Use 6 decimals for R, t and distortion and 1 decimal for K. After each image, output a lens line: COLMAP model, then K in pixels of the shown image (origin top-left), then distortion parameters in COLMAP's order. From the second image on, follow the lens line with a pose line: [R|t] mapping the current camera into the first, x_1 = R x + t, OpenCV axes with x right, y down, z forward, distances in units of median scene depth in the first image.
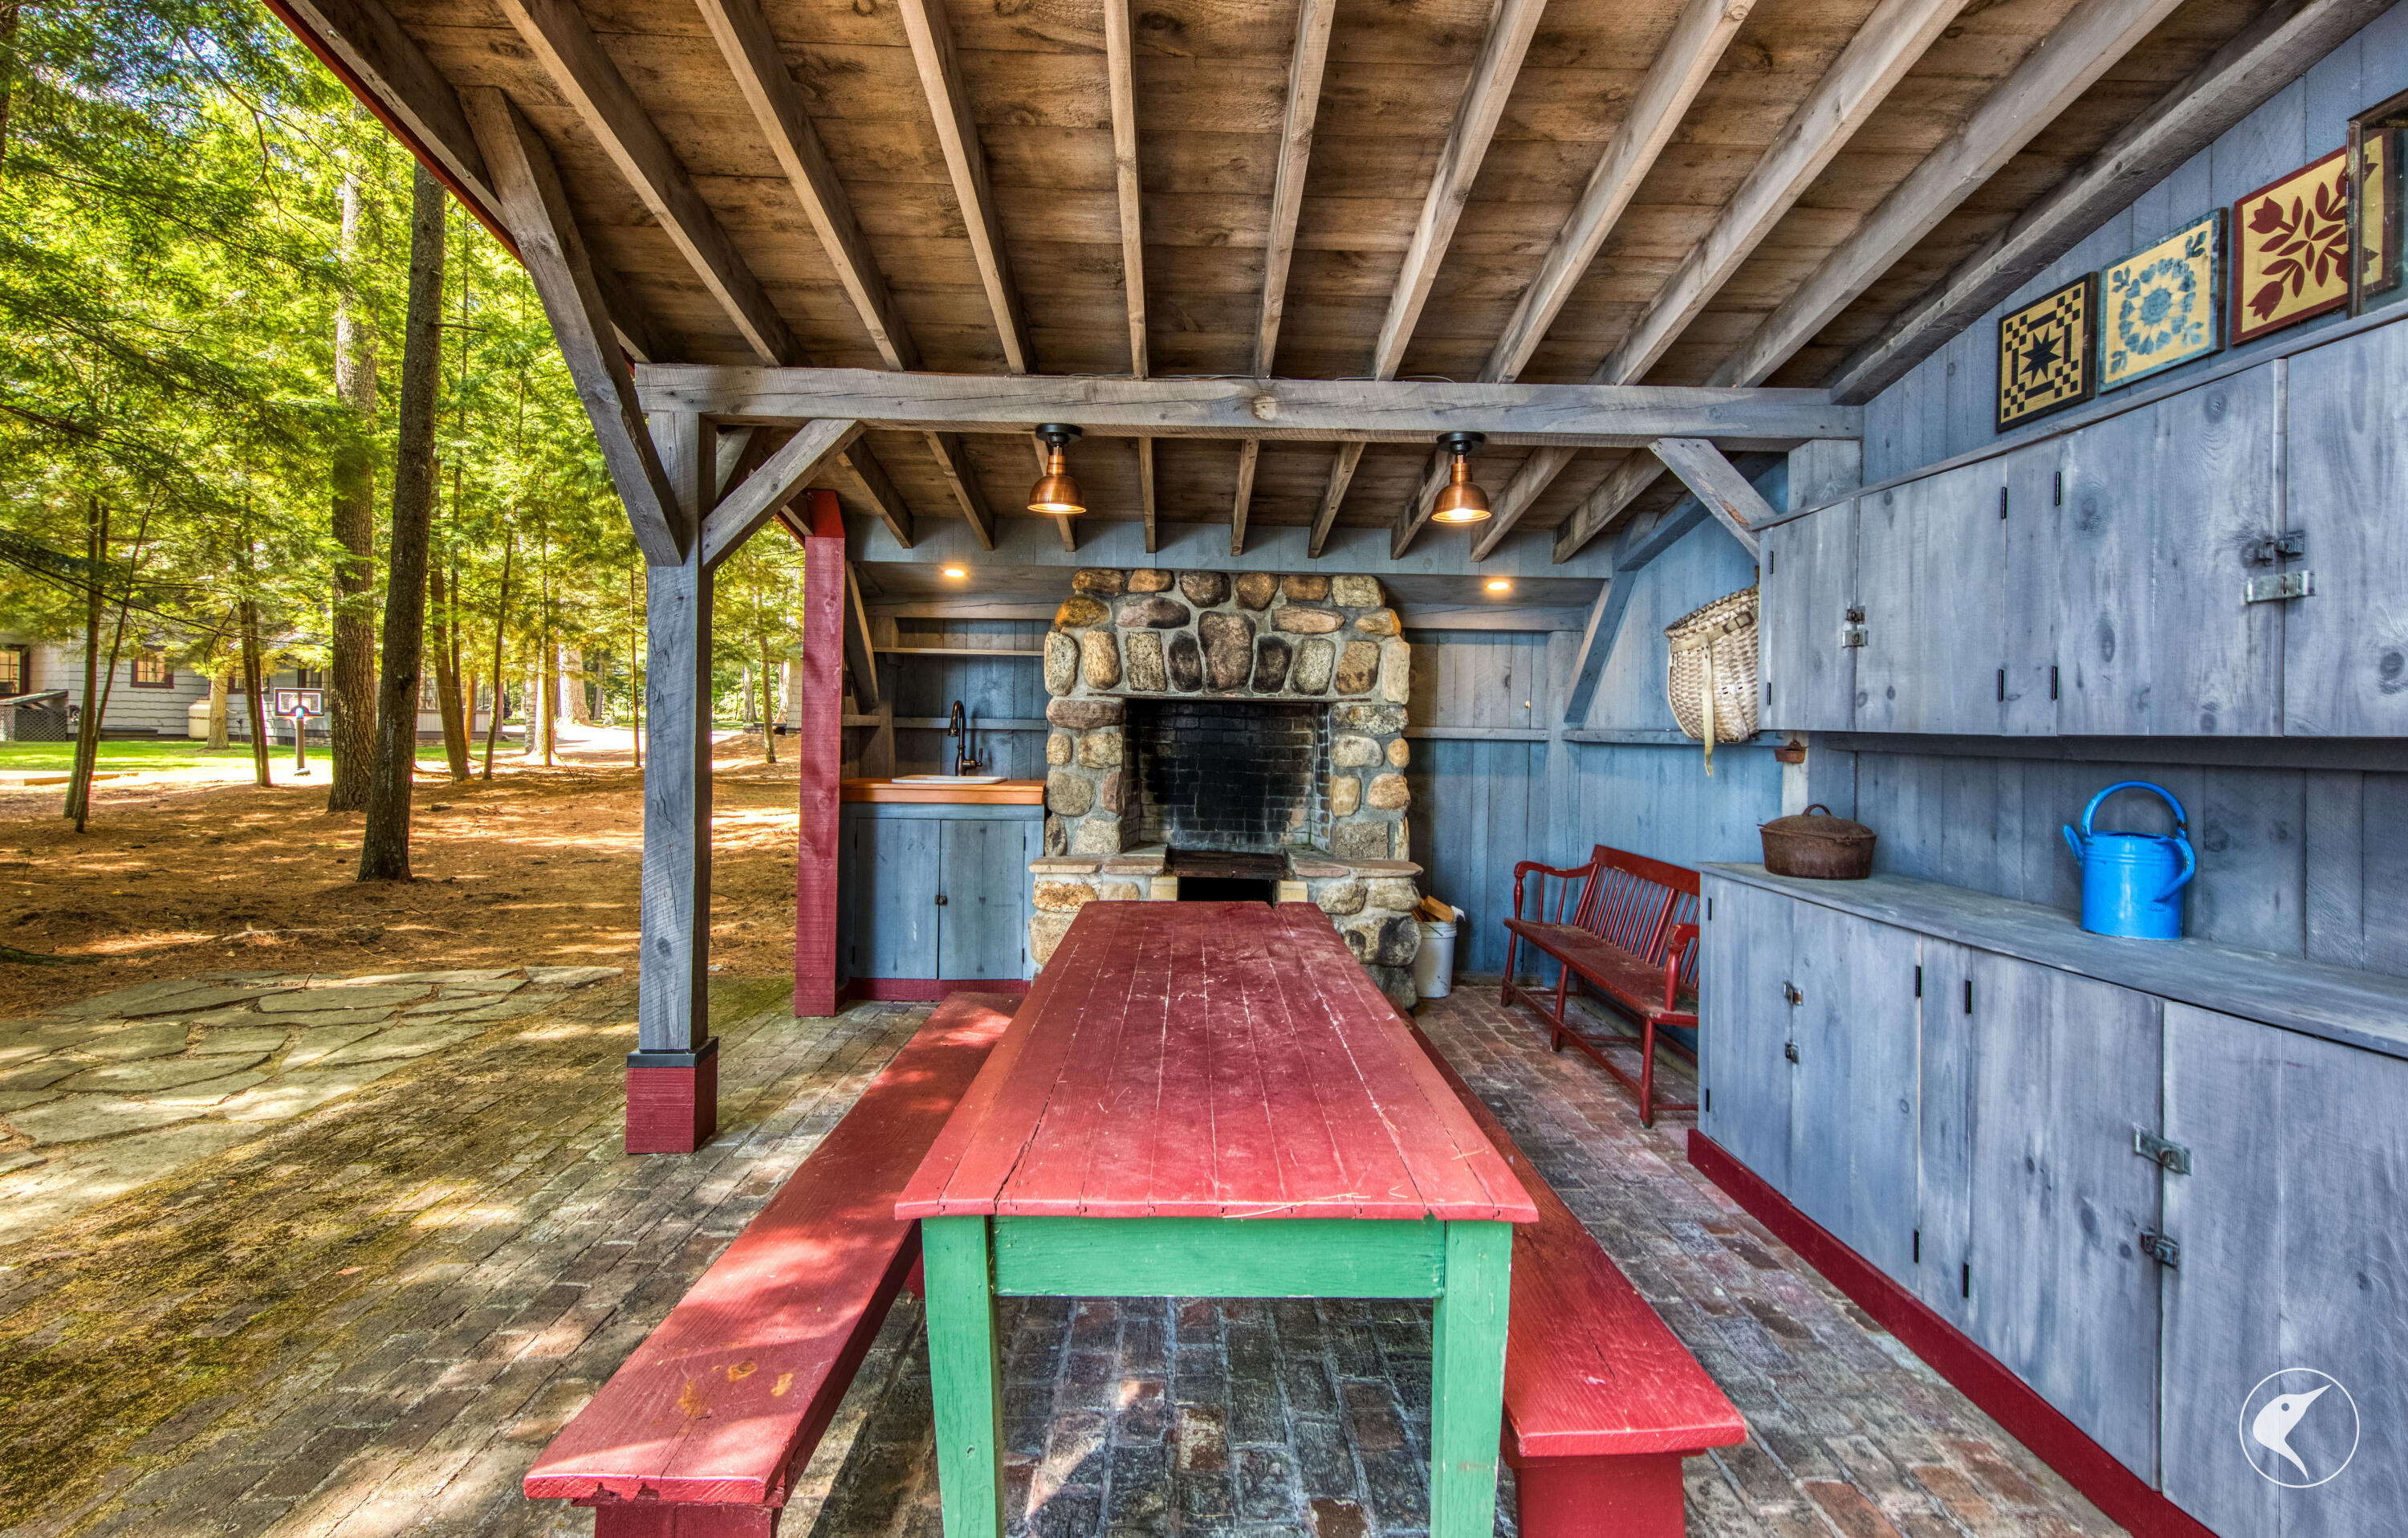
lens RADIAL K [[1183.4, 0, 1162.5], [0, 1183.4, 736.9], [0, 0, 1]] dist [0.008676, -0.005517]
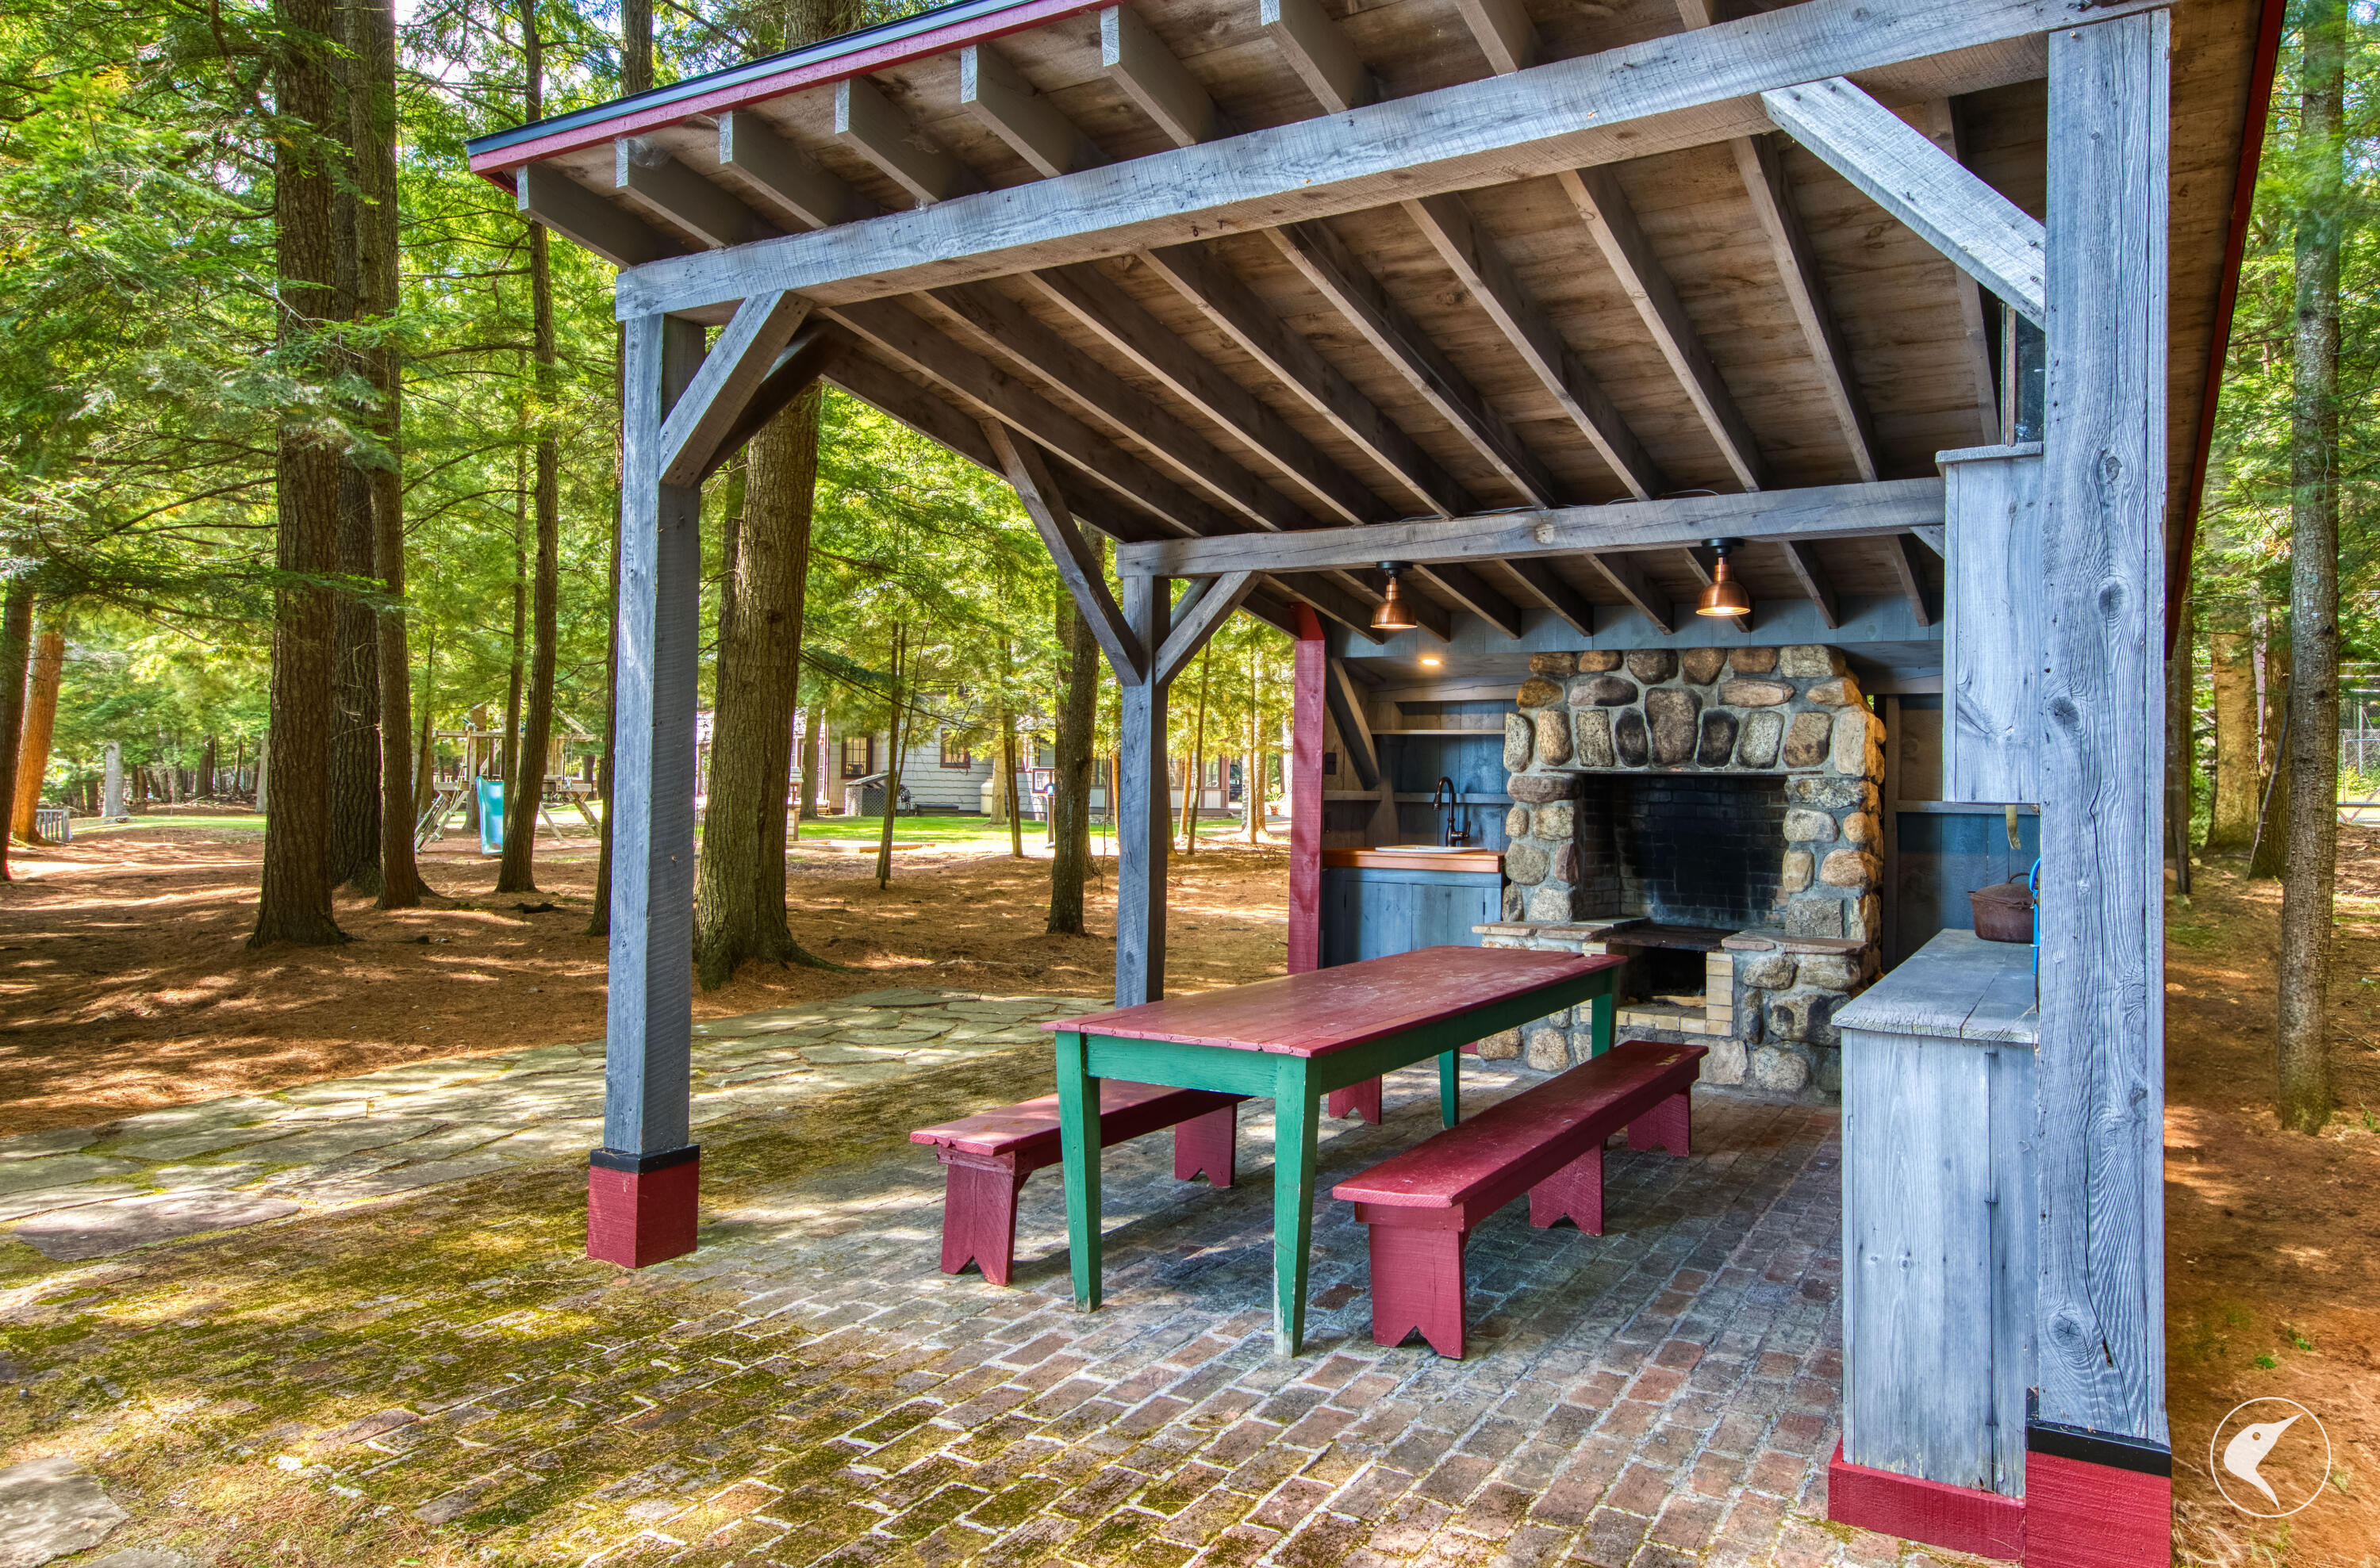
lens RADIAL K [[1490.3, 0, 1197.8], [0, 1490.3, 775.5], [0, 0, 1]] dist [0.004675, 0.000010]
pose [[0.850652, -0.010103, -0.525632, 0.382095], [-0.004397, 0.999644, -0.026330, 0.005395], [0.525710, 0.024708, 0.850305, -0.305842]]
